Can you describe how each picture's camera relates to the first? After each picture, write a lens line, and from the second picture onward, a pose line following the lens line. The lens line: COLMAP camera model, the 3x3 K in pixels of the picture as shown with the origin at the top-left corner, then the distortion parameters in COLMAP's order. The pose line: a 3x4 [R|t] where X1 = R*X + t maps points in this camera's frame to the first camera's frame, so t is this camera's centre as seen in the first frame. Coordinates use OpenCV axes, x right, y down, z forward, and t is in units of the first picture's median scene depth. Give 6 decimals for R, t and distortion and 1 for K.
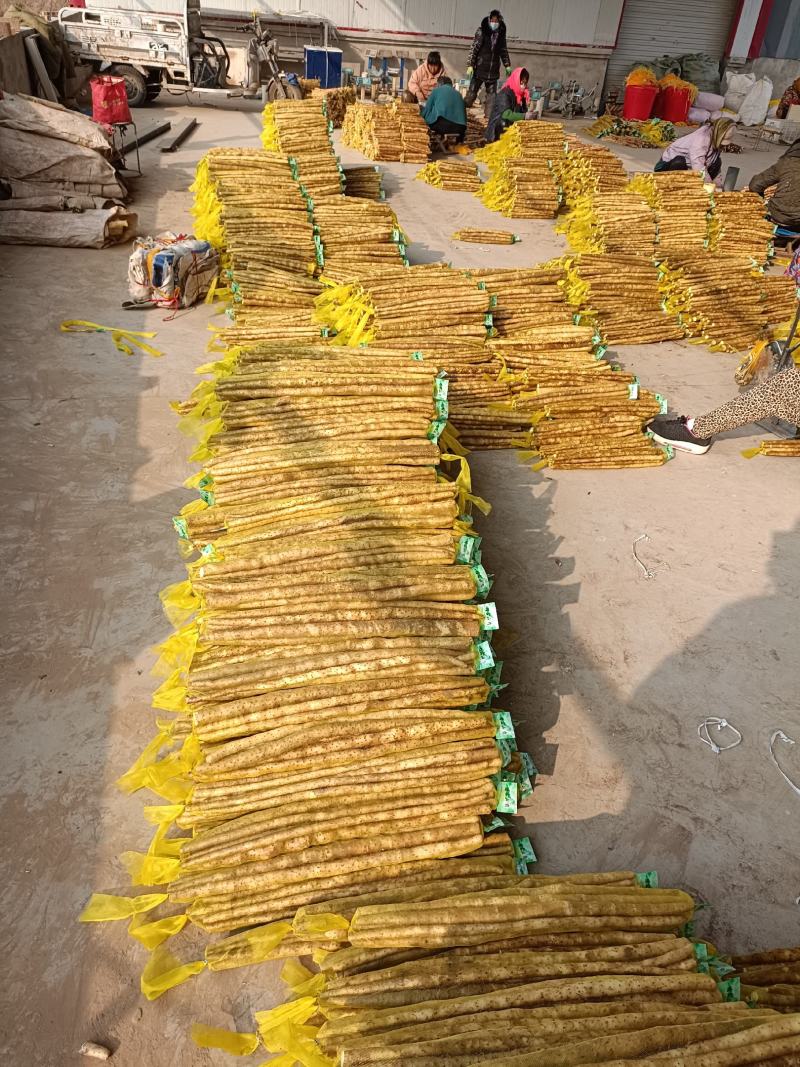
lens RADIAL K [[766.3, 0, 400.0], [0, 766.3, 533.5], [0, 0, 1]] dist [0.065150, -0.074723]
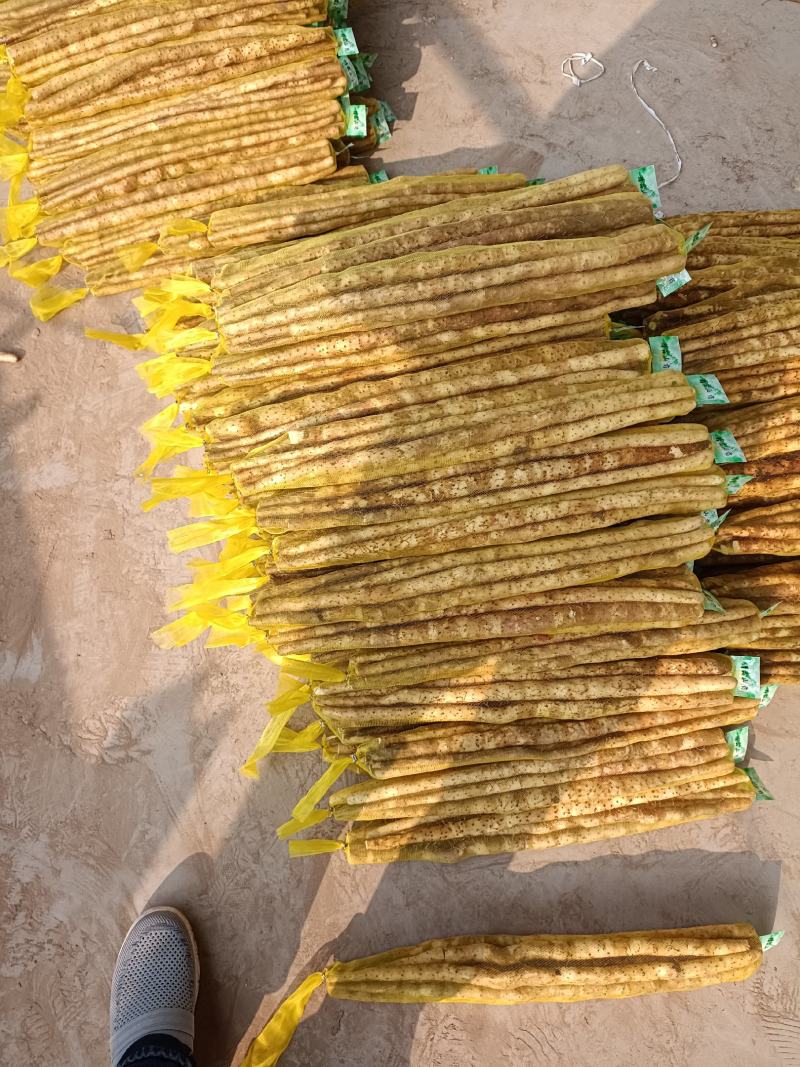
lens RADIAL K [[778.1, 0, 400.0], [0, 778.1, 533.5], [0, 0, 1]] dist [-0.000748, 0.003402]
pose [[0.990833, -0.129459, 0.038594, 0.090077], [0.090231, 0.846846, 0.524128, 0.280816], [-0.100536, -0.515841, 0.850764, -0.141917]]
